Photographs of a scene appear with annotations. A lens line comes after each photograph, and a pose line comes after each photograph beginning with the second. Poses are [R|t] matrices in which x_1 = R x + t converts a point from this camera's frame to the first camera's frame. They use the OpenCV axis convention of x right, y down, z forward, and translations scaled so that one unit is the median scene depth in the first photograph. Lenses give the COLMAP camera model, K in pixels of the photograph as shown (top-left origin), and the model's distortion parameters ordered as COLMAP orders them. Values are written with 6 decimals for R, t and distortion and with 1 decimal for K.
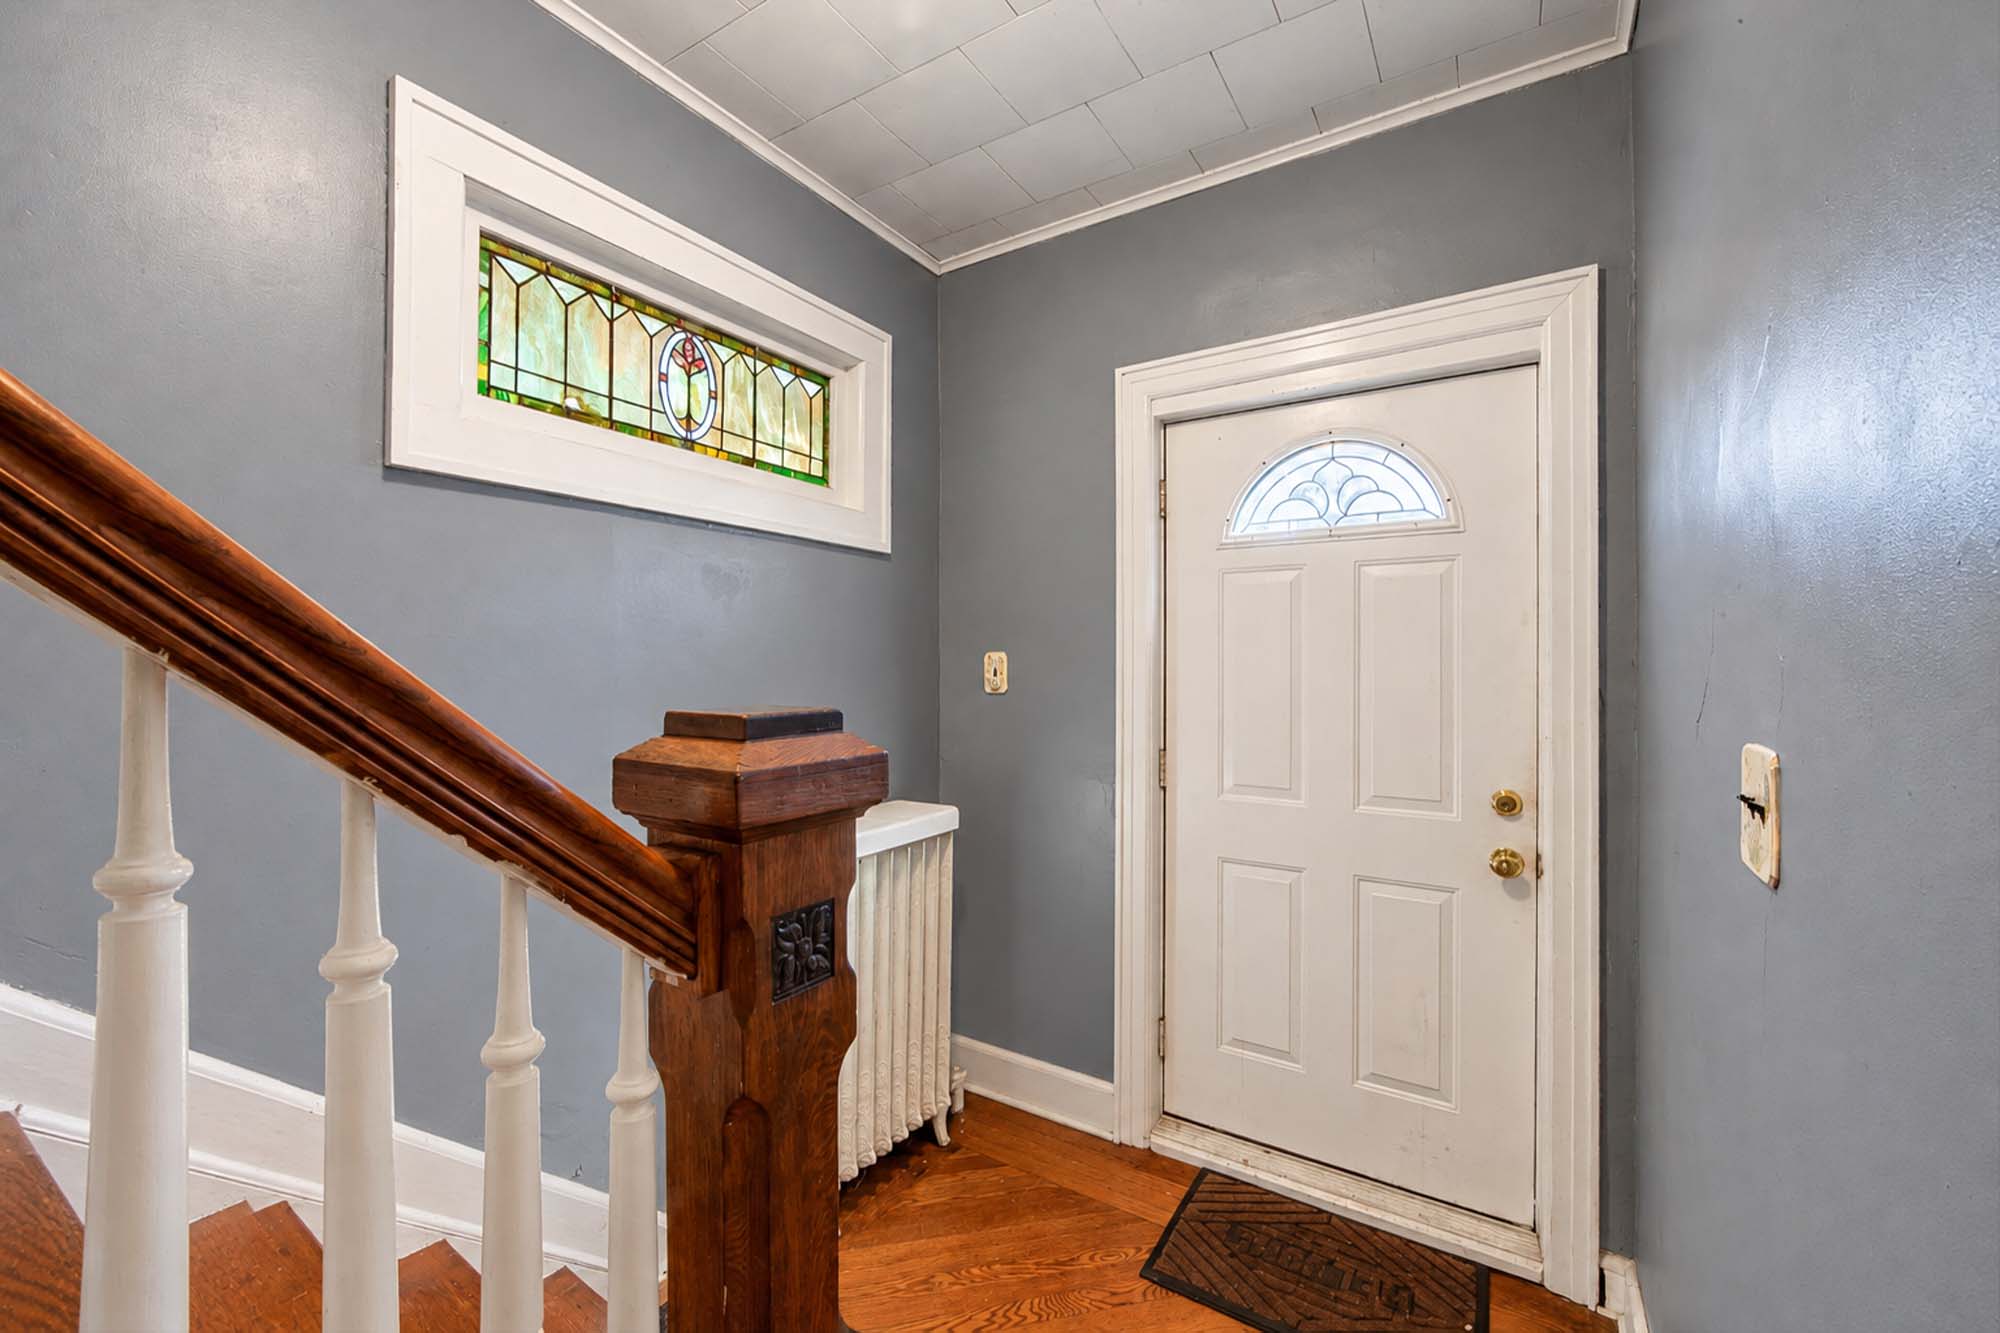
lens RADIAL K [[802.5, 0, 1006.6], [0, 802.5, 660.0], [0, 0, 1]] dist [-0.001348, 0.000089]
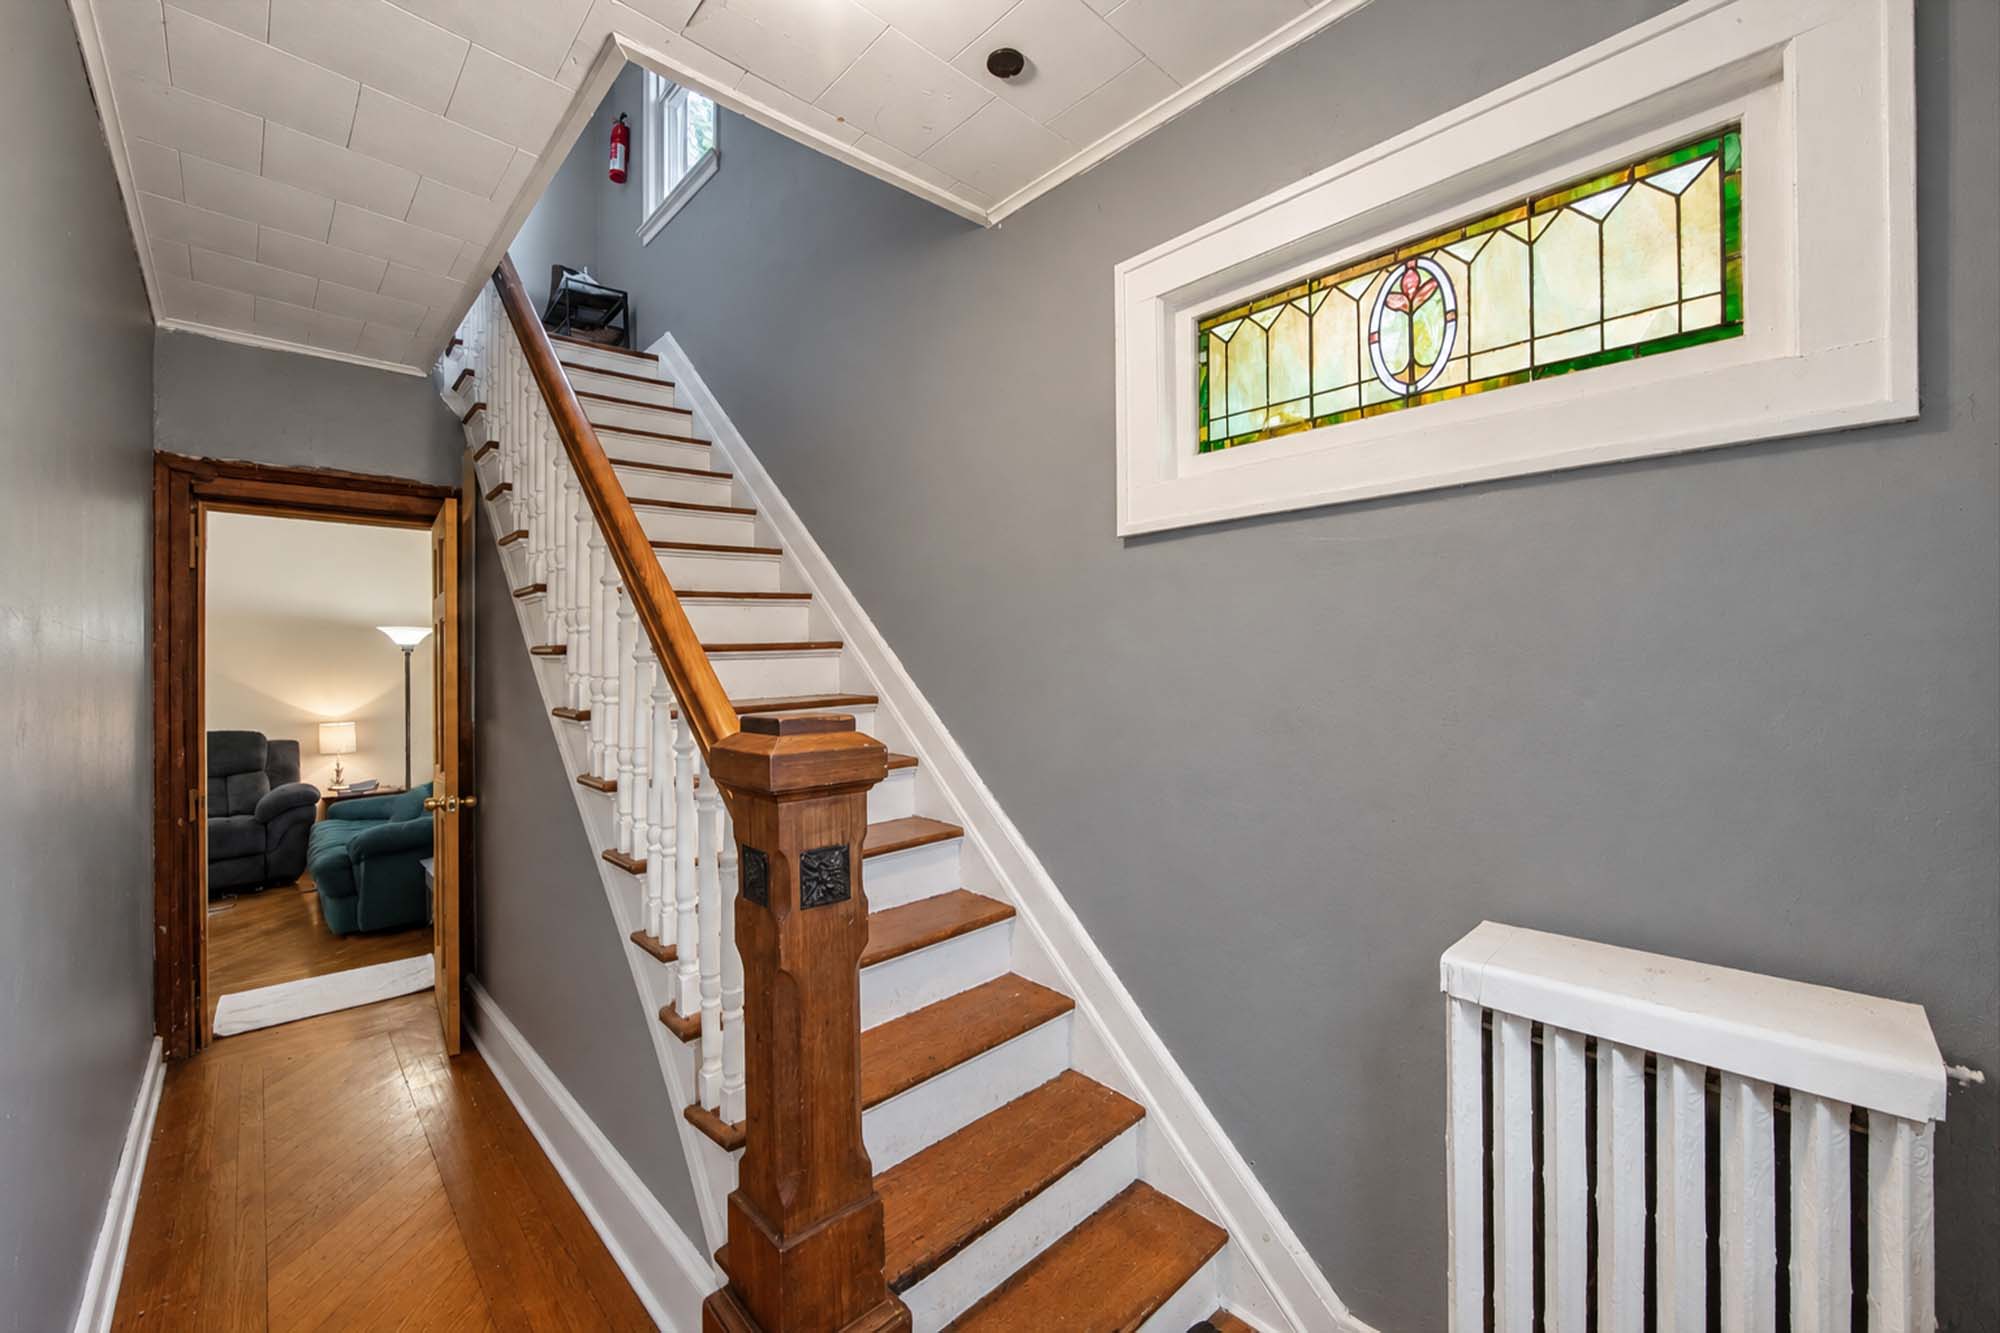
lens RADIAL K [[794.3, 0, 1003.8], [0, 794.3, 656.7], [0, 0, 1]] dist [-0.001907, -0.000063]
pose [[-0.228537, -0.015031, -0.973419, 0.476977], [0.012769, 0.999749, -0.018435, -0.004690], [0.973452, -0.016643, -0.228287, 0.811720]]
